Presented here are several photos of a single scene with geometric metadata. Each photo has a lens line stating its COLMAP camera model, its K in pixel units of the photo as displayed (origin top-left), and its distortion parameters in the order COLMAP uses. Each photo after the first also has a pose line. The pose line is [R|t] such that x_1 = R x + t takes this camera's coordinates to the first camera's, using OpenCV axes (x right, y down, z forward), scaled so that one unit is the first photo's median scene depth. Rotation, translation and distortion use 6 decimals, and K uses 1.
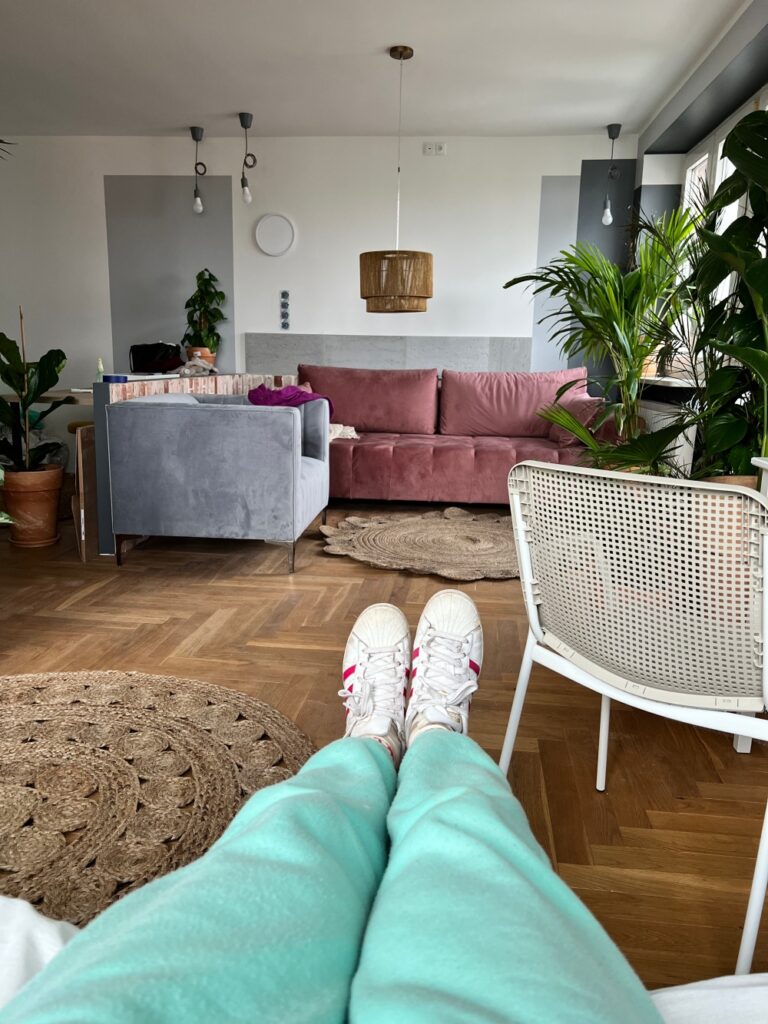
lens RADIAL K [[792.8, 0, 384.0], [0, 792.8, 512.0], [0, 0, 1]] dist [0.043261, -0.001076]
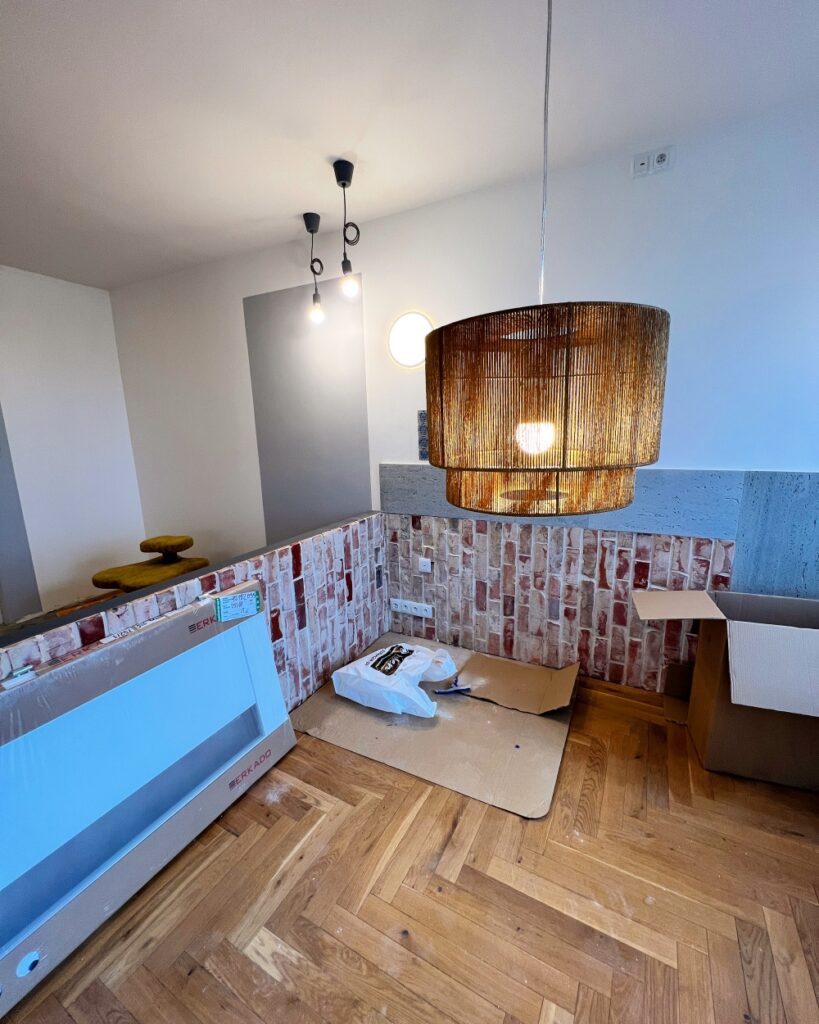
lens RADIAL K [[435.3, 0, 409.5], [0, 435.3, 512.0], [0, 0, 1]] dist [-0.000176, 0.000001]
pose [[0.928752, 0.031168, -0.369390, 0.022935], [-0.027625, 0.999508, 0.014878, -0.190213], [0.369671, -0.003614, 0.929156, 0.616353]]
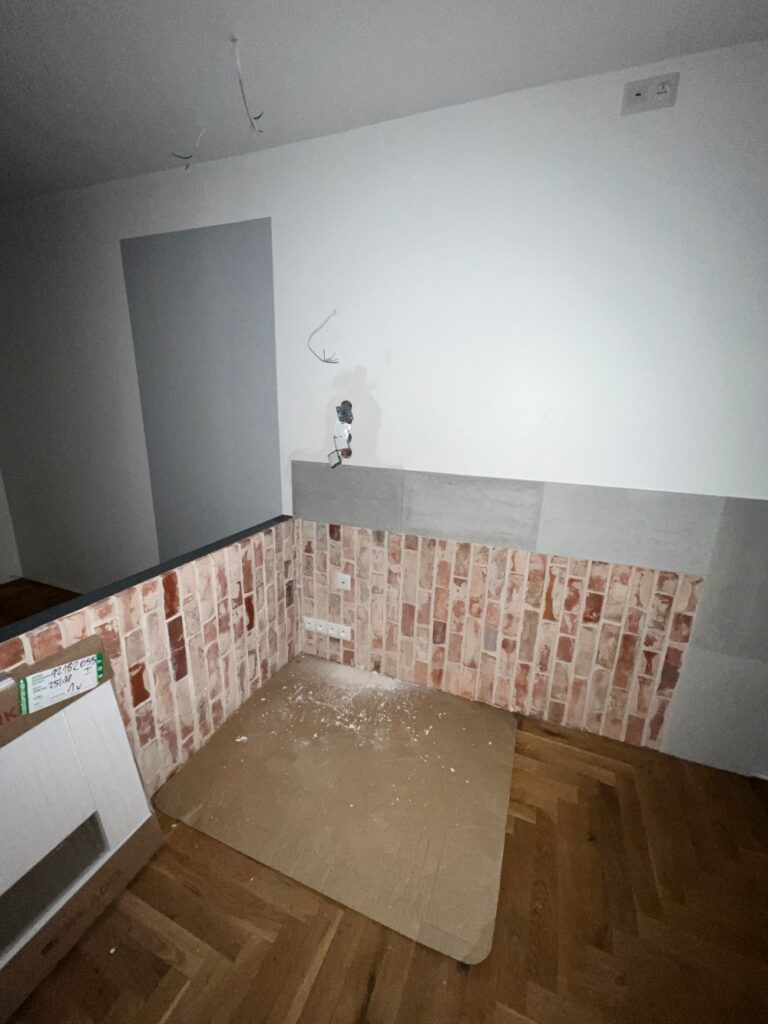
lens RADIAL K [[407.2, 0, 384.0], [0, 407.2, 512.0], [0, 0, 1]] dist [0.003691, 0.000022]
pose [[0.964863, 0.075468, -0.251683, -0.007451], [-0.059039, 0.995640, 0.072211, -0.219494], [0.256035, -0.054815, 0.965112, 0.707373]]
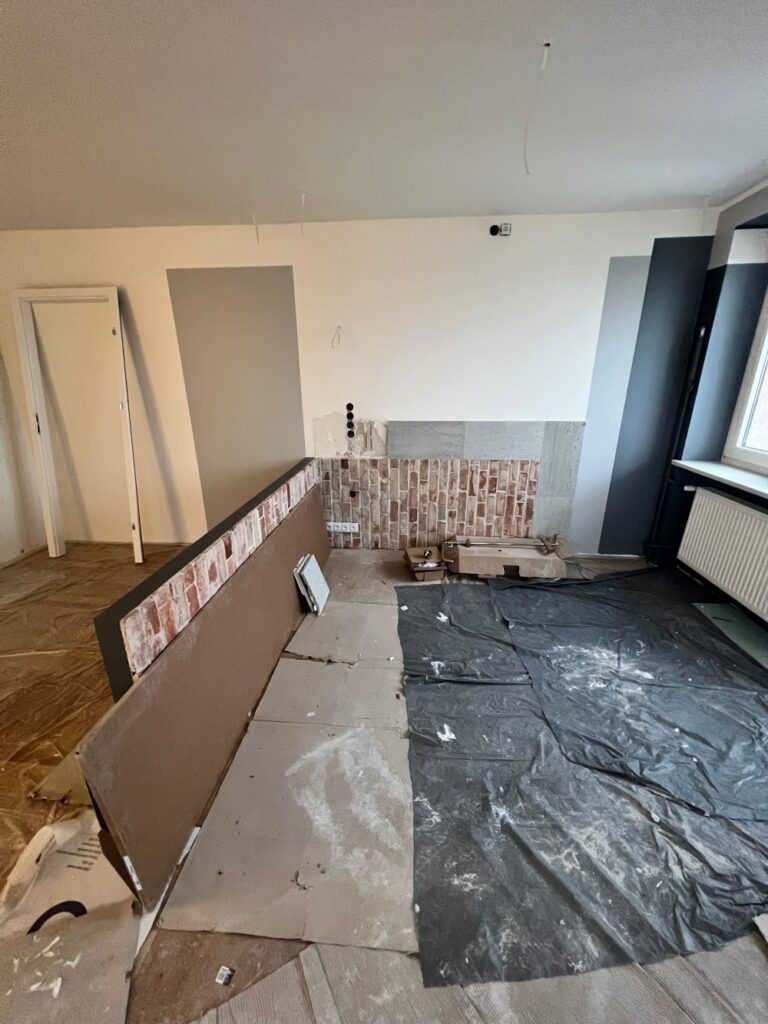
lens RADIAL K [[407.2, 0, 384.0], [0, 407.2, 512.0], [0, 0, 1]] dist [0.003691, 0.000022]
pose [[0.999496, -0.030160, 0.009928, -0.090989], [0.028405, 0.989036, 0.144918, -0.187436], [-0.014190, -0.144563, 0.989394, 0.453985]]
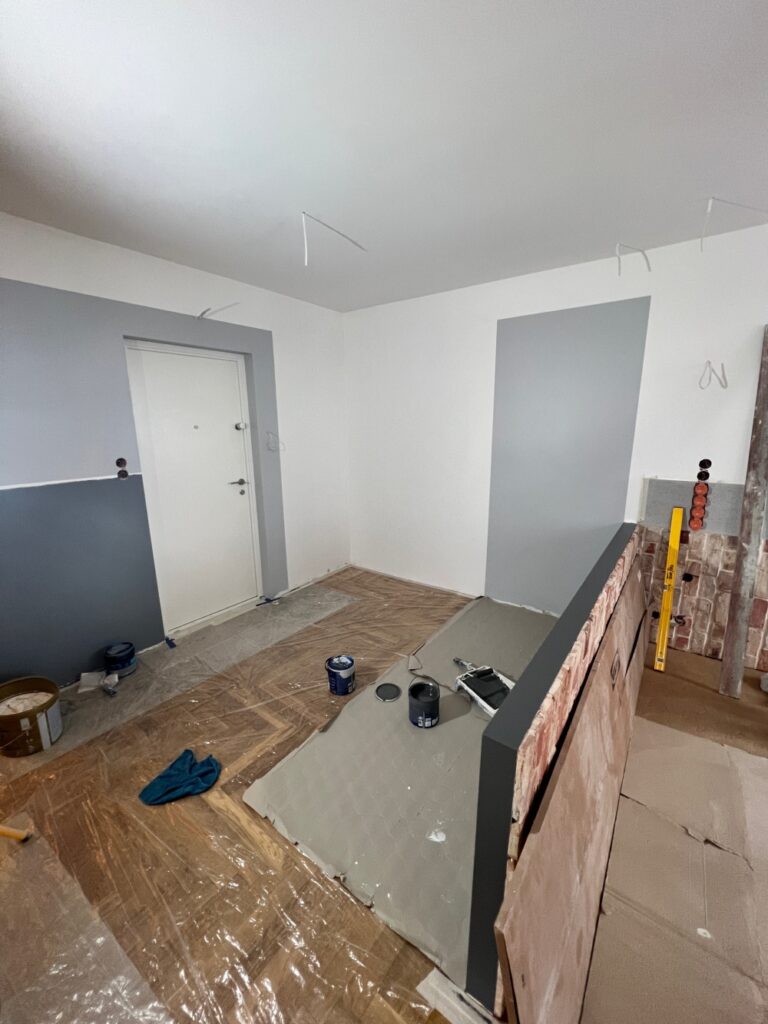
lens RADIAL K [[407.2, 0, 384.0], [0, 407.2, 512.0], [0, 0, 1]] dist [0.003691, 0.000022]
pose [[0.860770, 0.084030, -0.502010, -0.199094], [-0.068778, 0.996435, 0.048860, -0.198716], [0.504326, -0.007530, 0.863481, 0.496597]]
